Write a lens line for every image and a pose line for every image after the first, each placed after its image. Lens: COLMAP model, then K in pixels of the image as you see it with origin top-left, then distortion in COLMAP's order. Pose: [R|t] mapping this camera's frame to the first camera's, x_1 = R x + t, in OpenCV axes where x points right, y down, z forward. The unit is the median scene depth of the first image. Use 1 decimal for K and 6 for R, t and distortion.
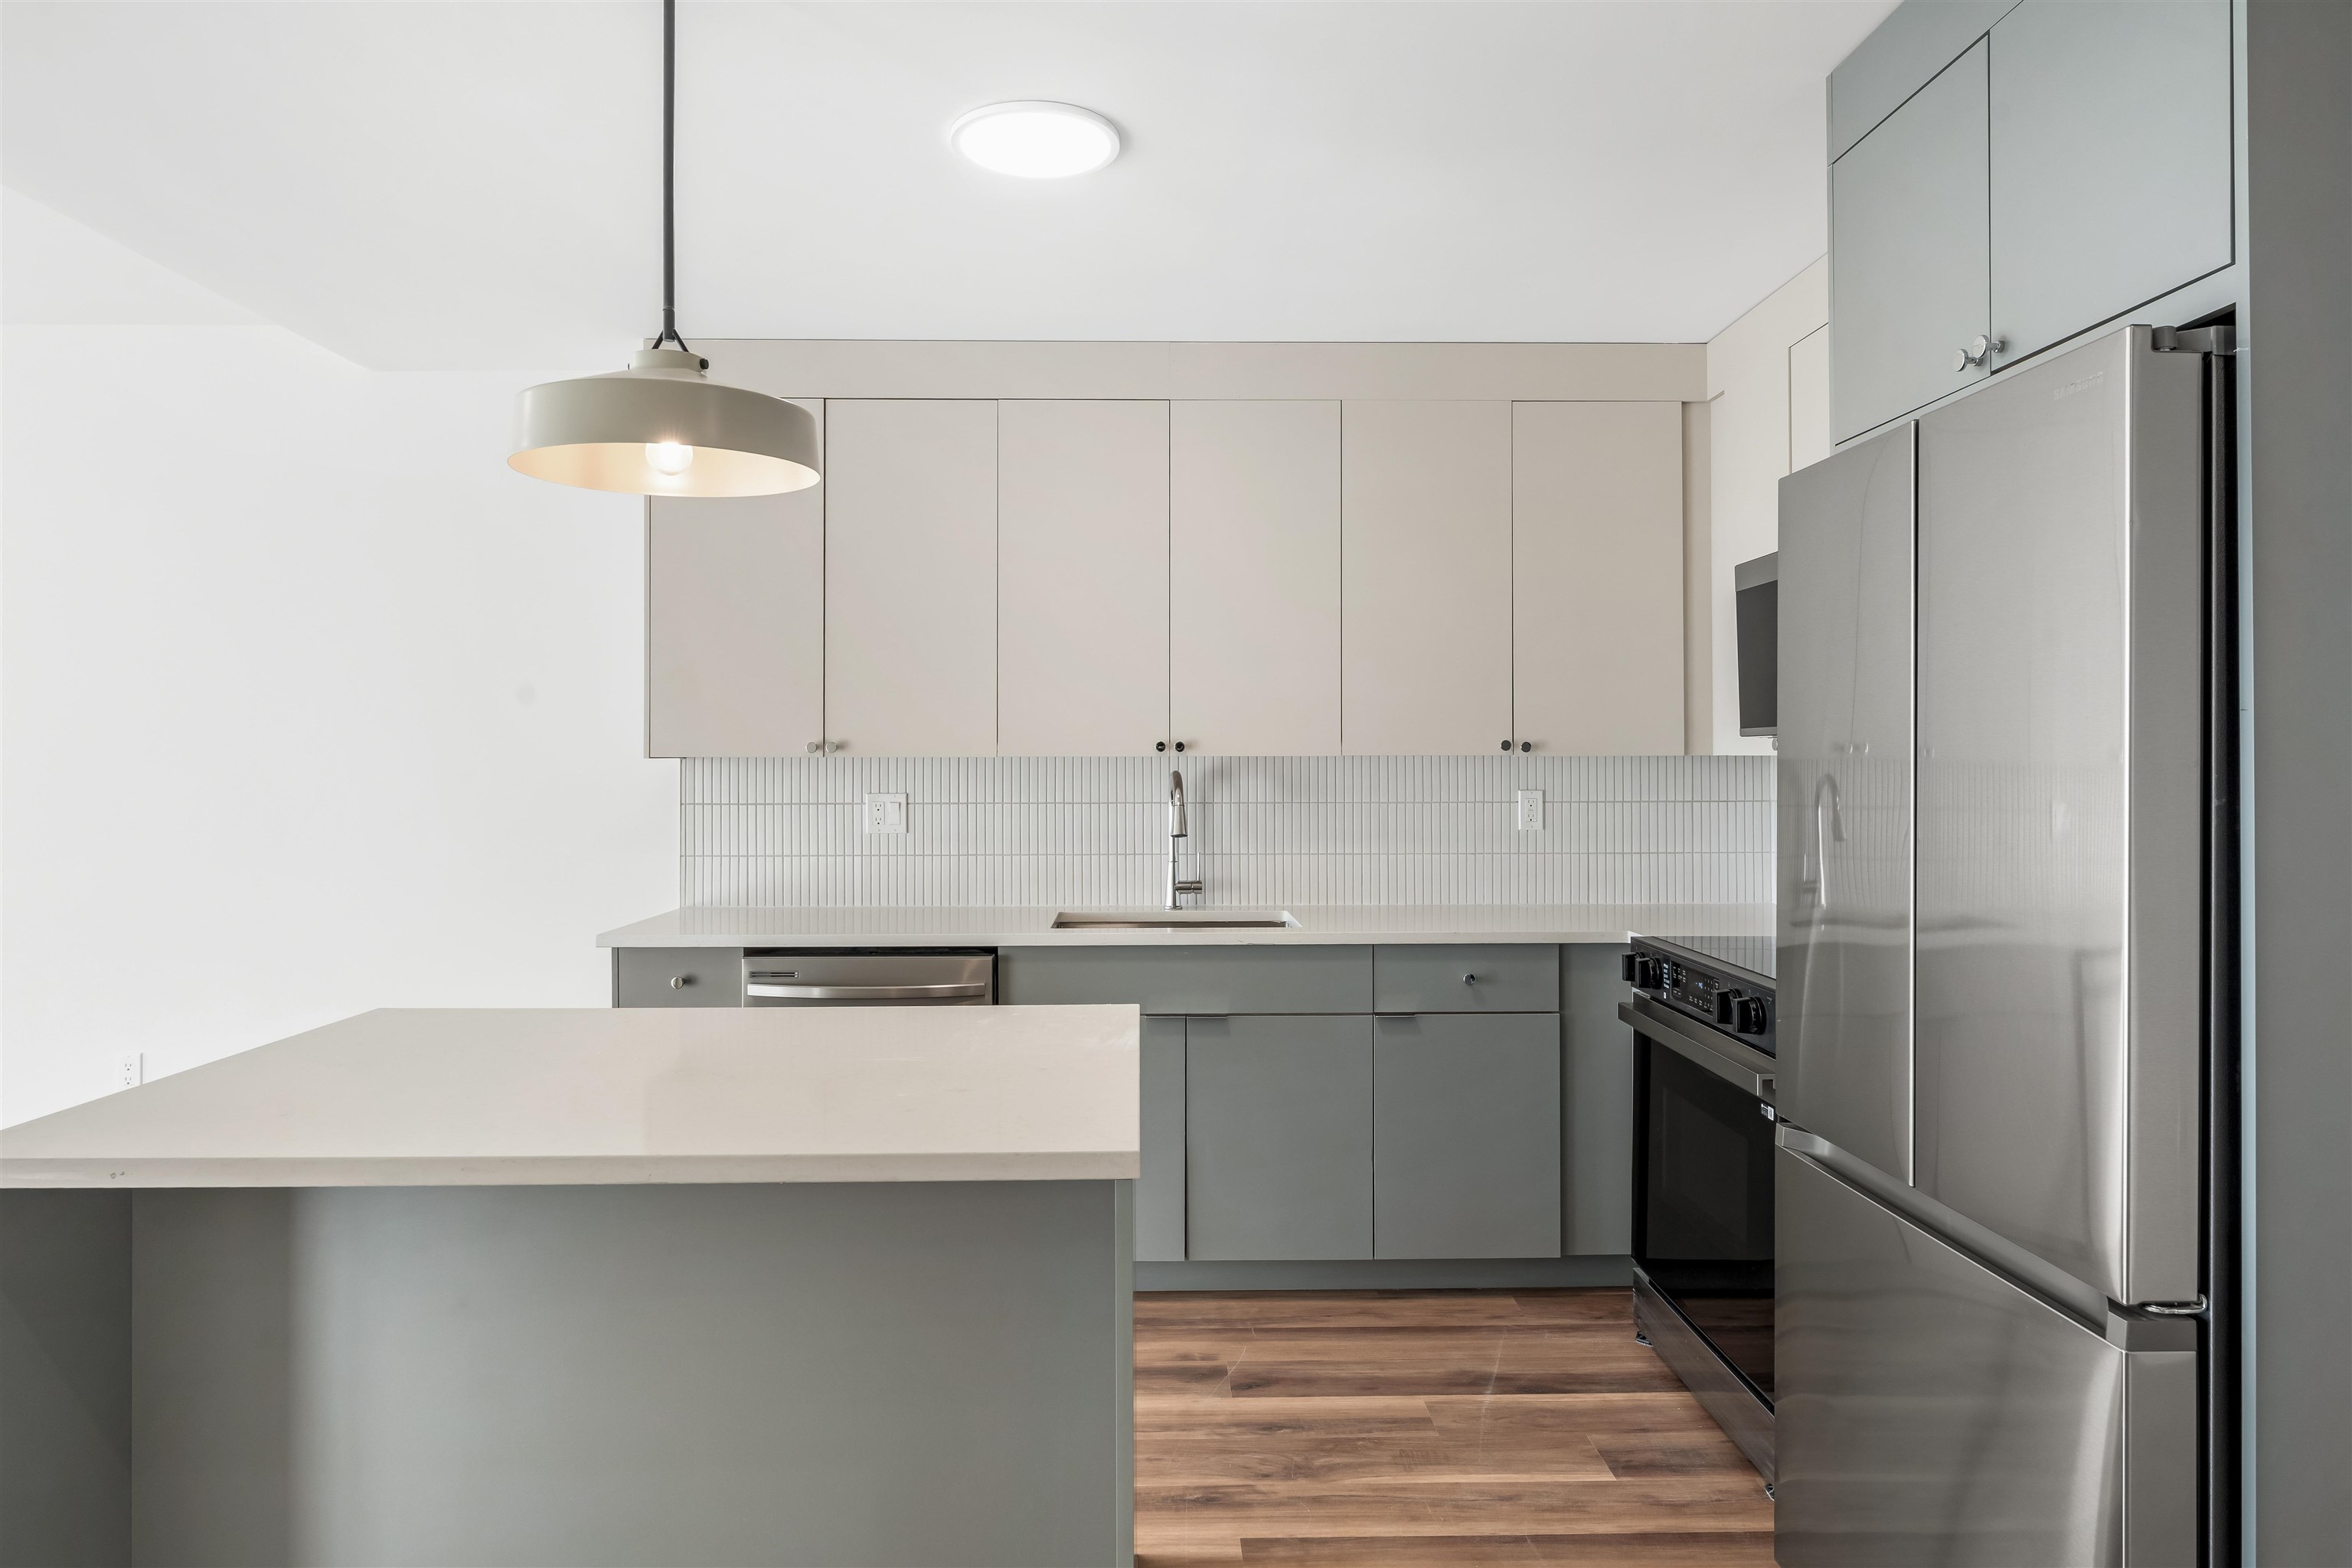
lens RADIAL K [[1470.9, 0, 1185.8], [0, 1470.9, 769.0], [0, 0, 1]] dist [-0.007804, -0.004735]
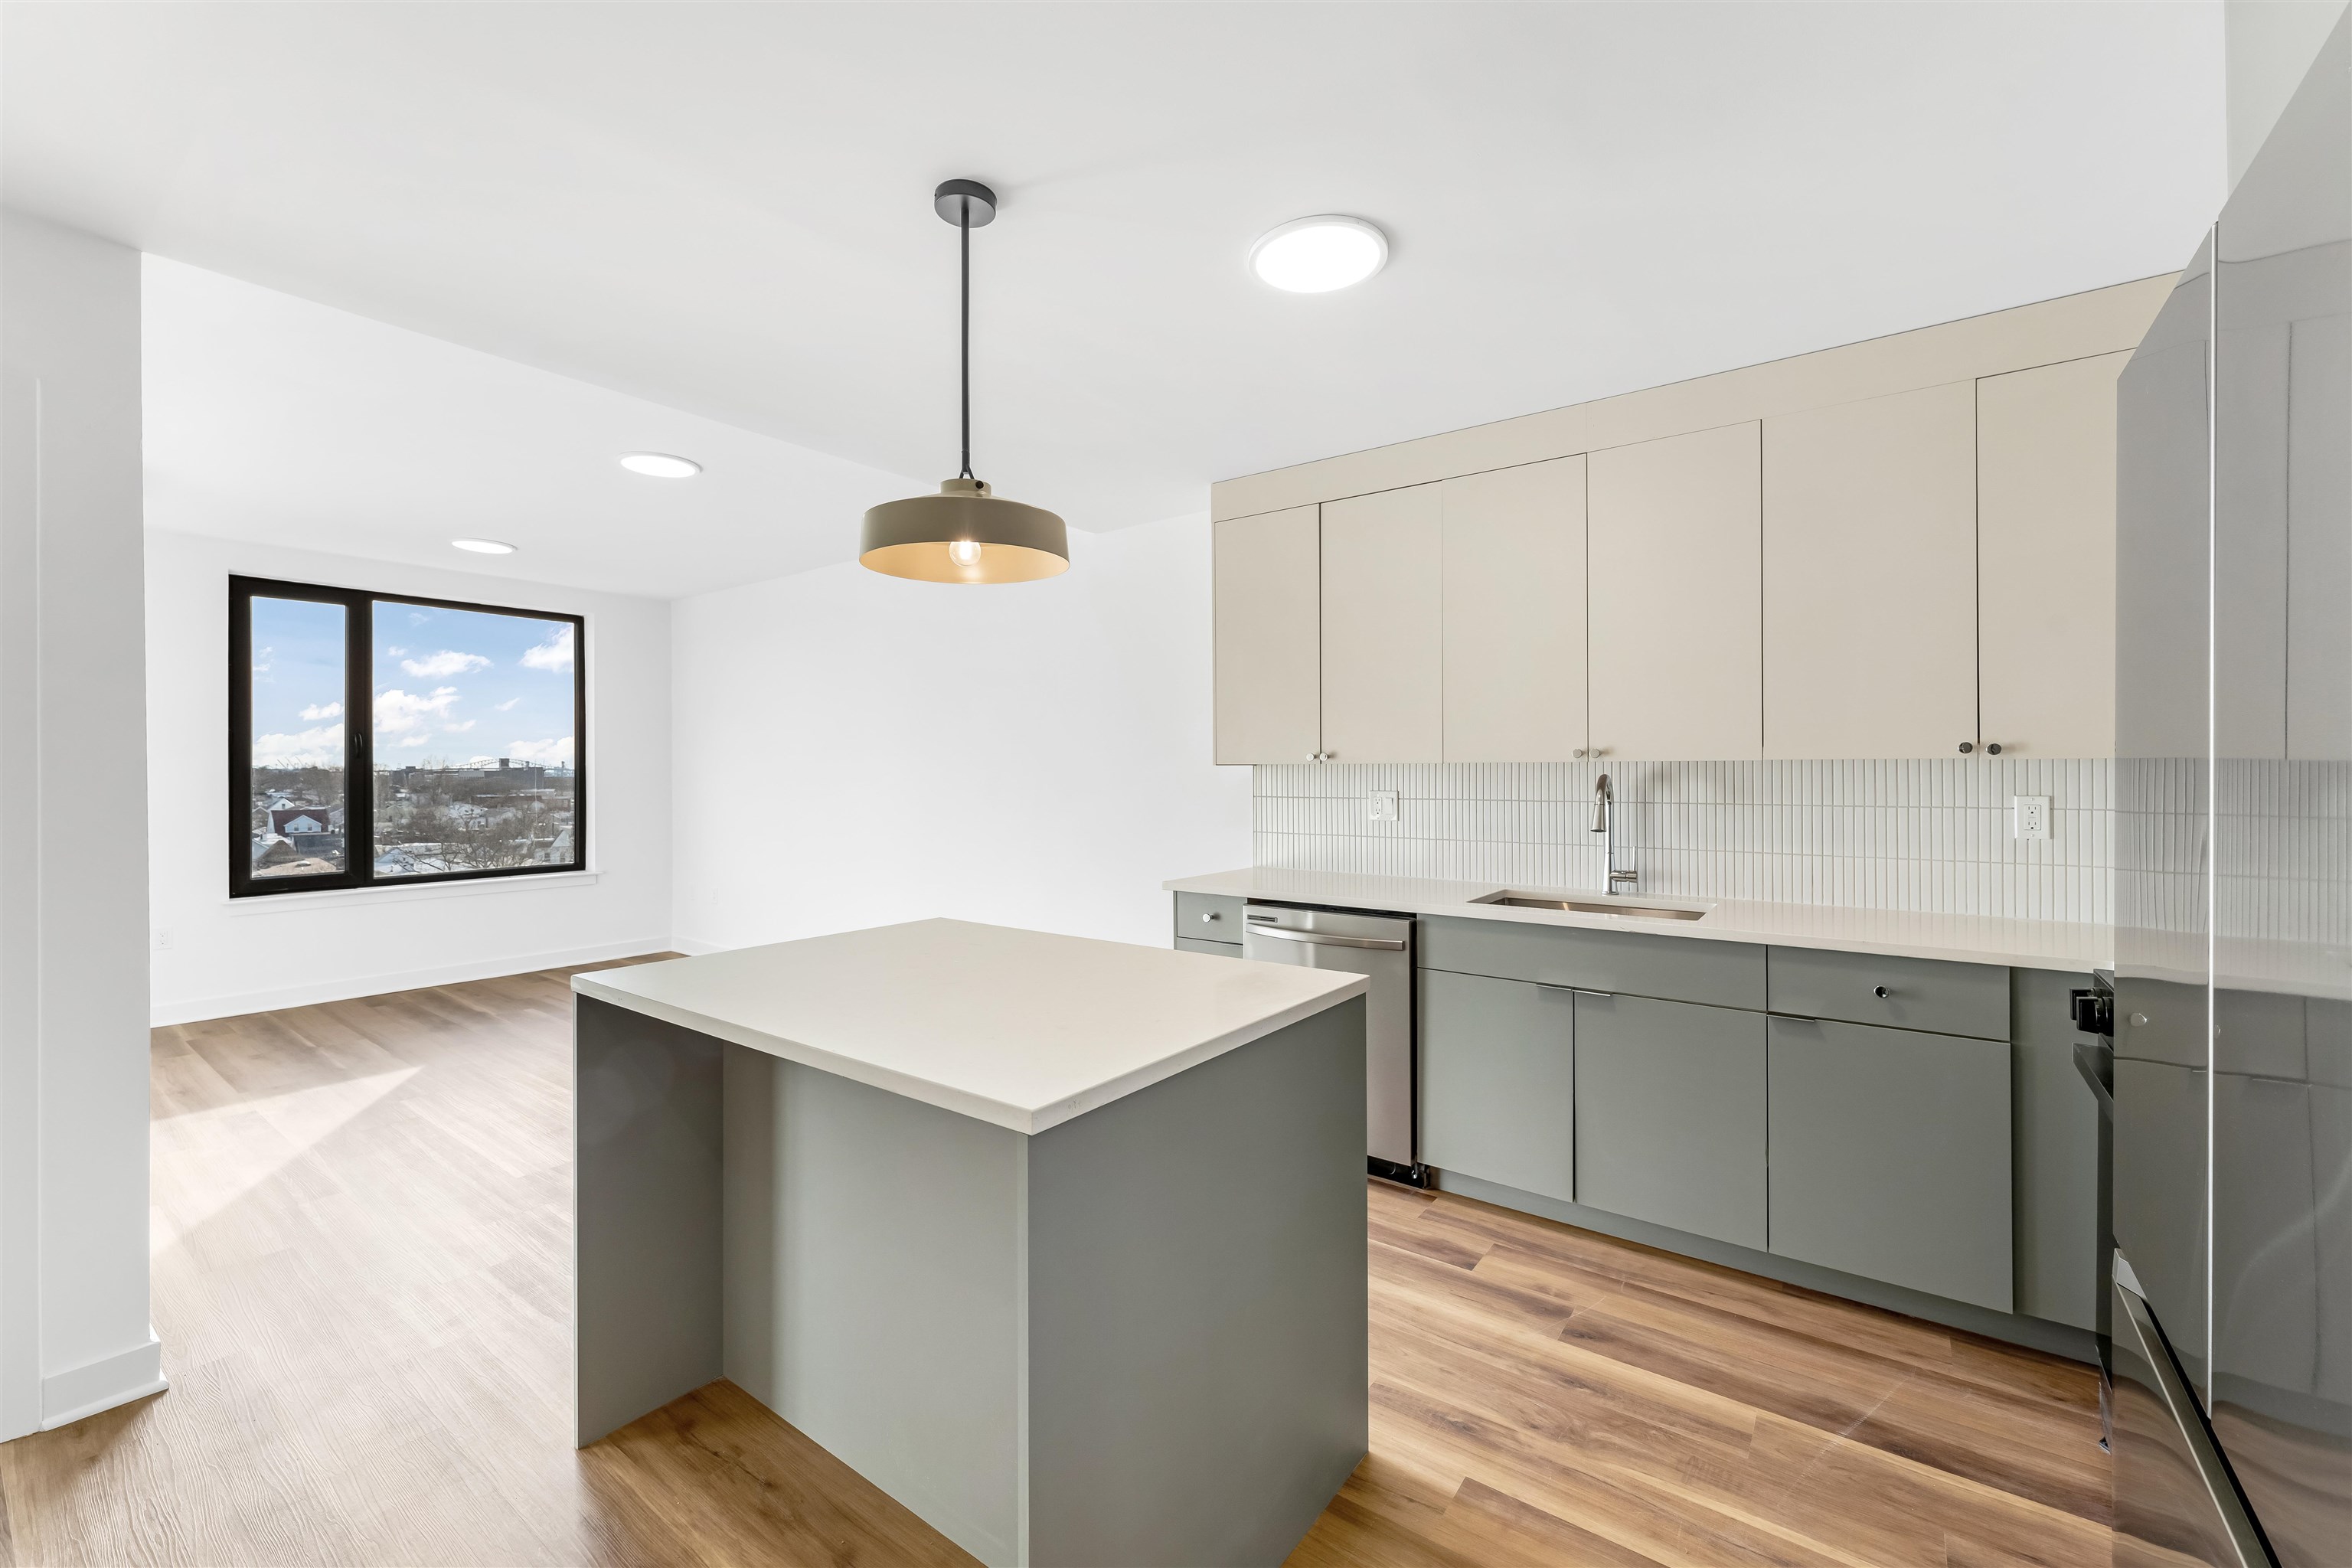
lens RADIAL K [[972.7, 0, 1174.4], [0, 972.7, 777.6], [0, 0, 1]] dist [-0.000168, 0.000167]
pose [[0.781359, 0.003578, -0.624072, 0.230663], [-0.001521, 0.999992, 0.003829, 0.001491], [0.624080, -0.002042, 0.781358, 0.218600]]
